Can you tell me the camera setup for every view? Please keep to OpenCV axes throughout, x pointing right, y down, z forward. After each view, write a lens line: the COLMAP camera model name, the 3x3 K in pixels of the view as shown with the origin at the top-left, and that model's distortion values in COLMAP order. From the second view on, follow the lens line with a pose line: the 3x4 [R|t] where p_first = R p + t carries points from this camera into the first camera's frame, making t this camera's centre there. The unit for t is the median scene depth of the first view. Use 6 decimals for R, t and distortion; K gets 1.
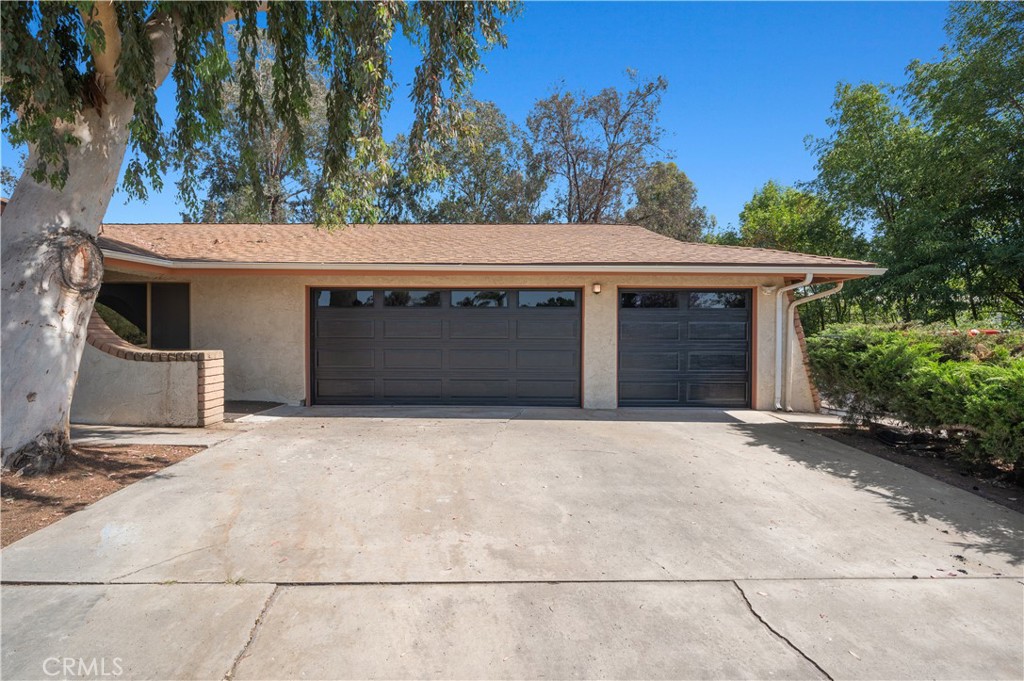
lens RADIAL K [[465.3, 0, 500.9], [0, 465.3, 329.8], [0, 0, 1]] dist [-0.002142, -0.000168]
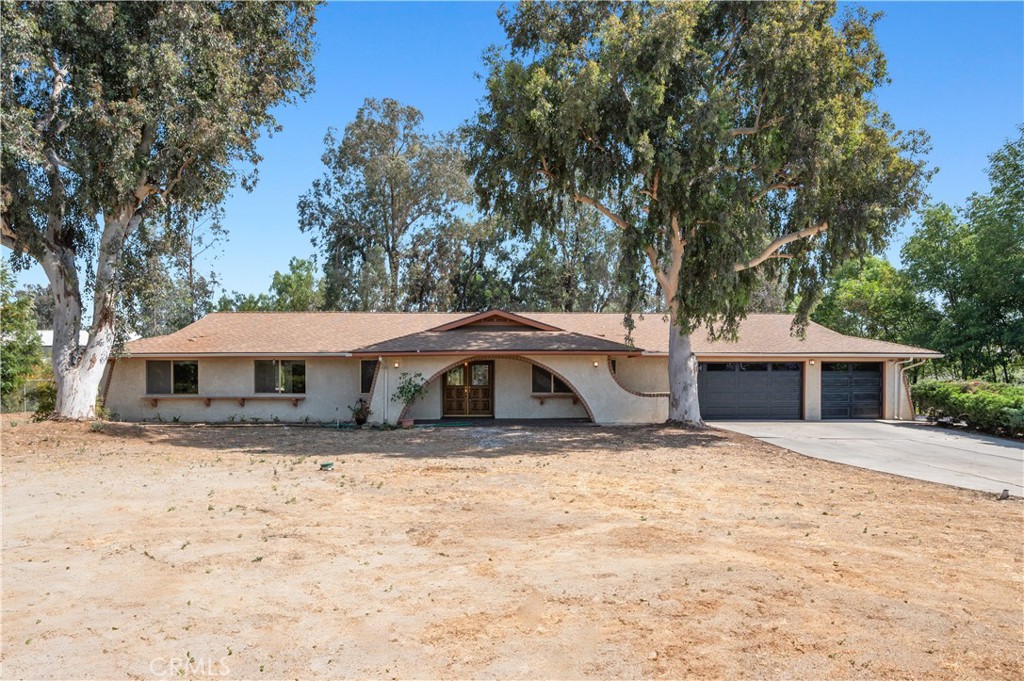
lens RADIAL K [[608.7, 0, 507.6], [0, 608.7, 373.1], [0, 0, 1]] dist [0.001472, 0.001149]
pose [[0.998919, -0.005733, 0.046128, -1.296683], [0.005843, 0.999980, -0.002257, -0.042153], [-0.046114, 0.002524, 0.998933, -1.688948]]
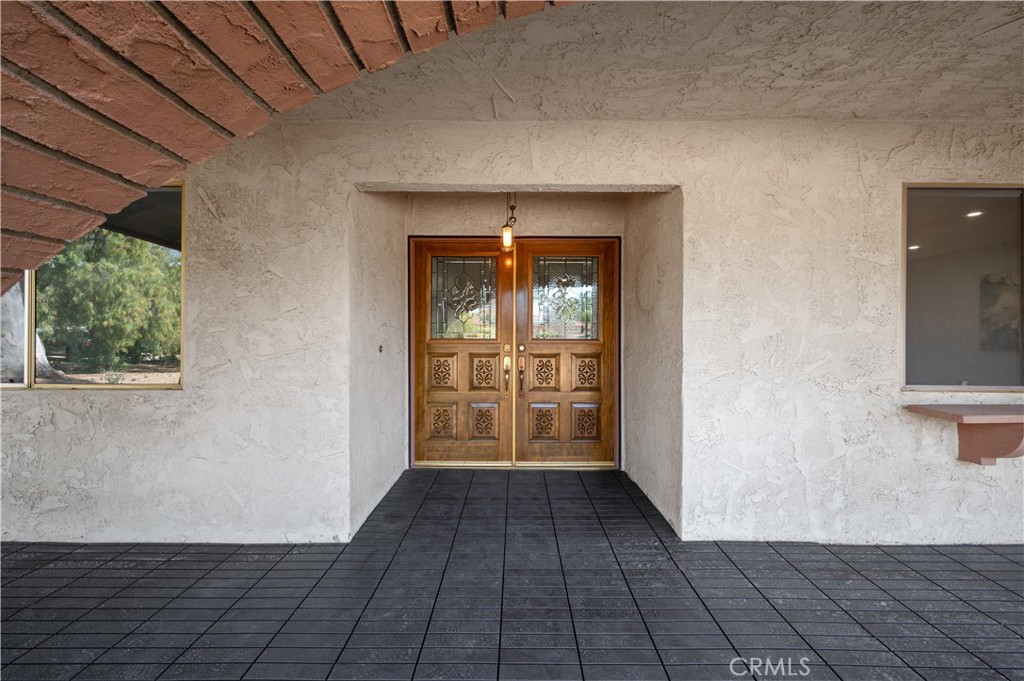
lens RADIAL K [[406.2, 0, 512.0], [0, 406.2, 340.5], [0, 0, 1]] dist [0.000577, 0.000101]
pose [[0.999986, 0.003189, -0.004107, -1.350754], [-0.003187, 0.999995, 0.000491, 0.007614], [0.004109, -0.000478, 0.999991, 0.720492]]
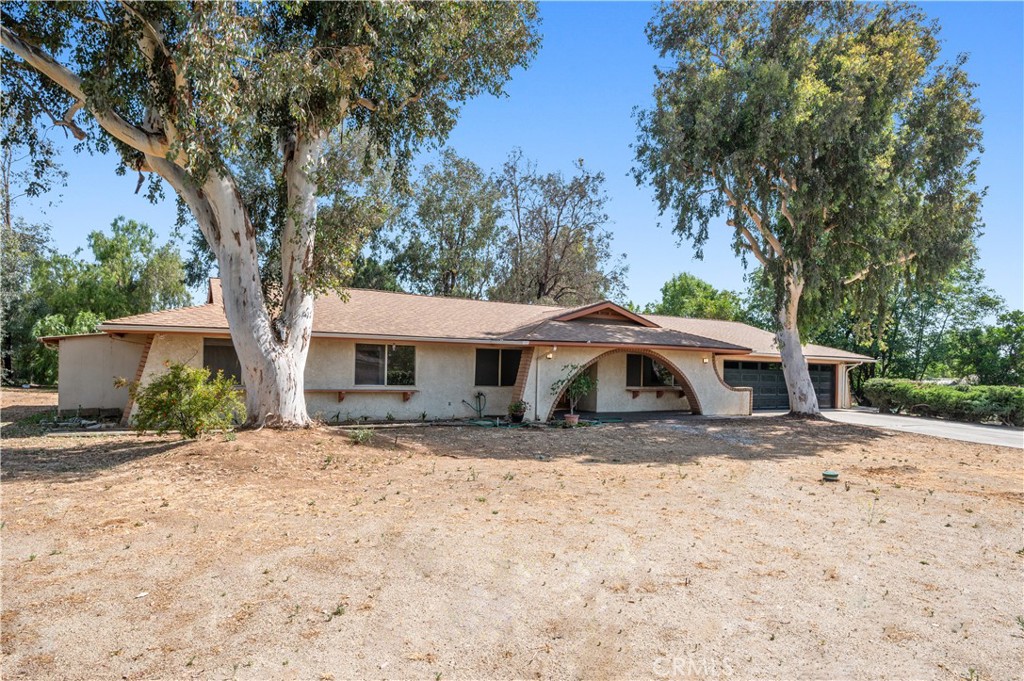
lens RADIAL K [[552.7, 0, 514.3], [0, 552.7, 361.5], [0, 0, 1]] dist [-0.002142, -0.000485]
pose [[0.878326, 0.020641, 0.477616, -2.710127], [-0.018014, 0.999787, -0.010081, -0.038421], [-0.477722, 0.000251, 0.878511, -0.939666]]
